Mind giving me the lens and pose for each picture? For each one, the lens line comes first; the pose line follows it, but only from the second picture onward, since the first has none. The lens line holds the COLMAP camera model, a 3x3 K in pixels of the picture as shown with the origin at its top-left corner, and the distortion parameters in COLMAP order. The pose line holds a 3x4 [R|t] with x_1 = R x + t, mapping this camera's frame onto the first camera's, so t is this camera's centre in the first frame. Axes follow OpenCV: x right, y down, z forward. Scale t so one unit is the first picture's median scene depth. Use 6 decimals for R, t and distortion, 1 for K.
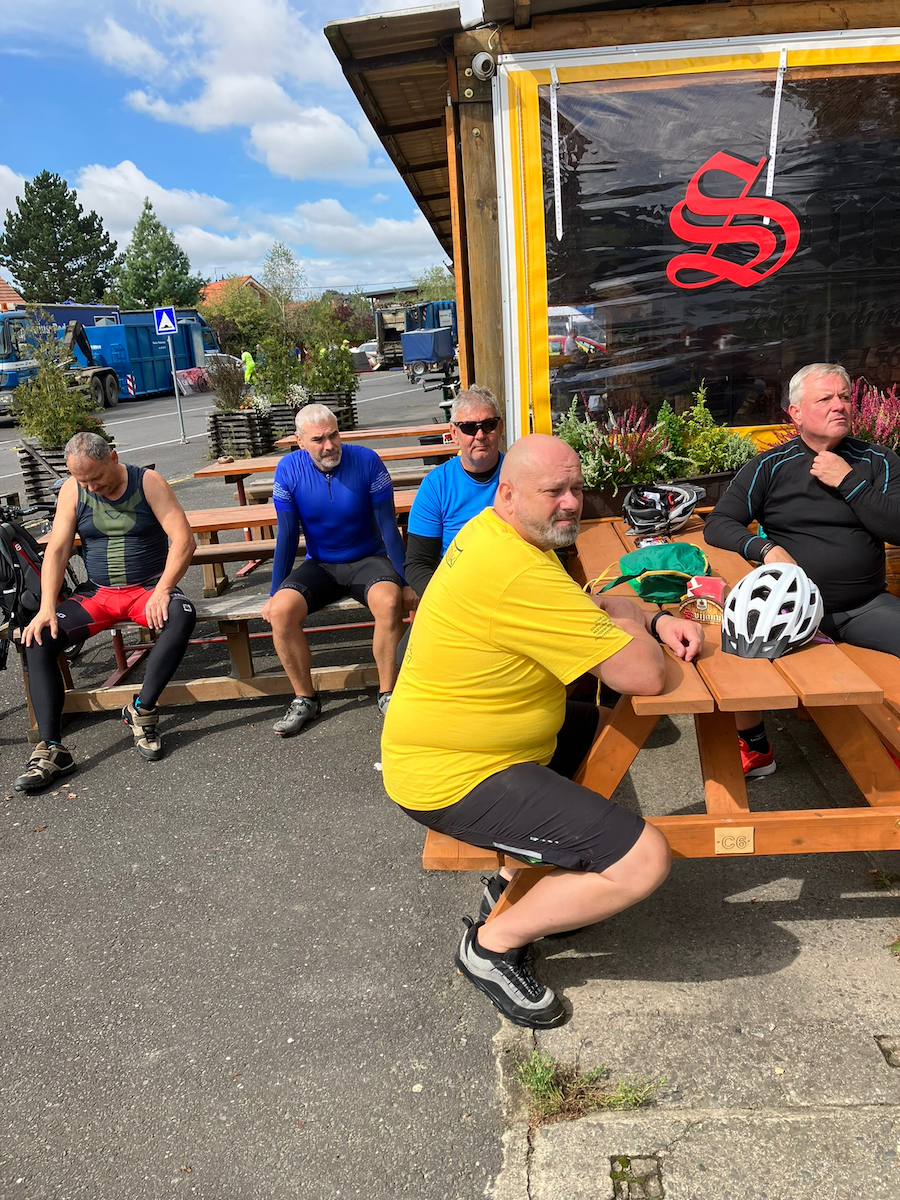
lens RADIAL K [[985.8, 0, 461.1], [0, 985.8, 586.1], [0, 0, 1]] dist [0.034283, -0.026082]
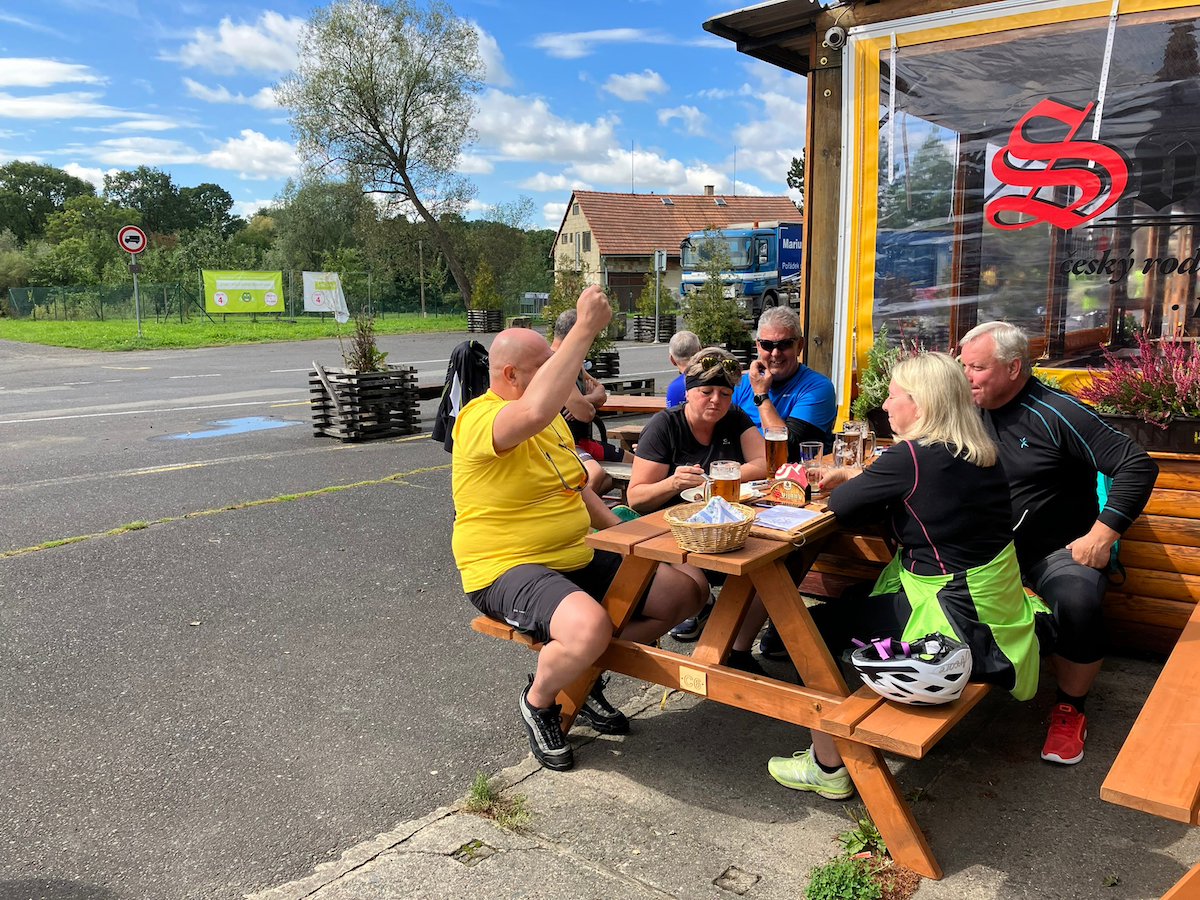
lens RADIAL K [[985.8, 0, 592.3], [0, 985.8, 440.5], [0, 0, 1]] dist [0.034283, -0.026082]
pose [[0.807140, 0.146319, -0.571941, 0.502379], [-0.180587, 0.983554, -0.003229, -0.004640], [0.562062, 0.105892, 0.820289, -0.060562]]
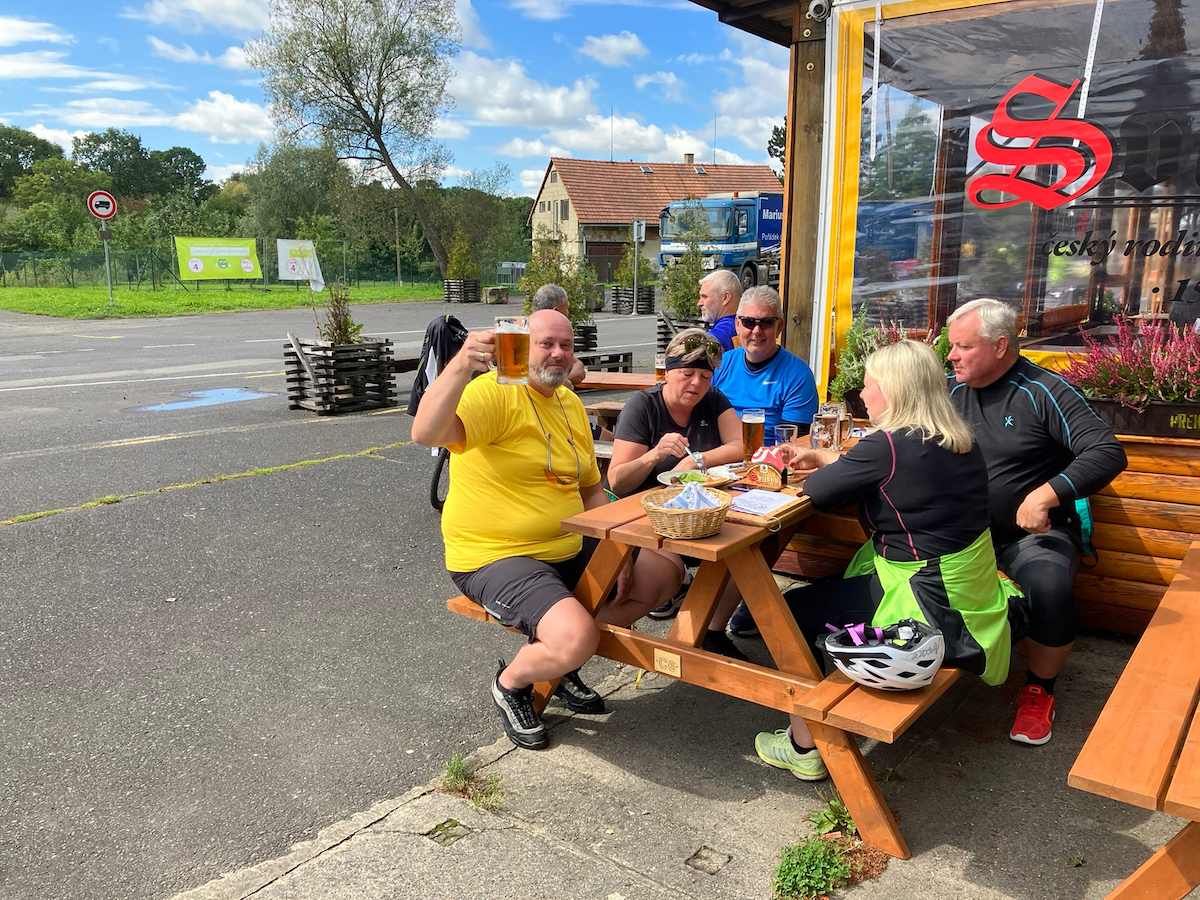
lens RADIAL K [[985.8, 0, 579.7], [0, 985.8, 455.9], [0, 0, 1]] dist [0.034283, -0.026082]
pose [[0.812250, 0.176192, -0.556063, 0.498625], [-0.186047, 0.981754, 0.039313, -0.014048], [0.552844, 0.071522, 0.830210, -0.057158]]
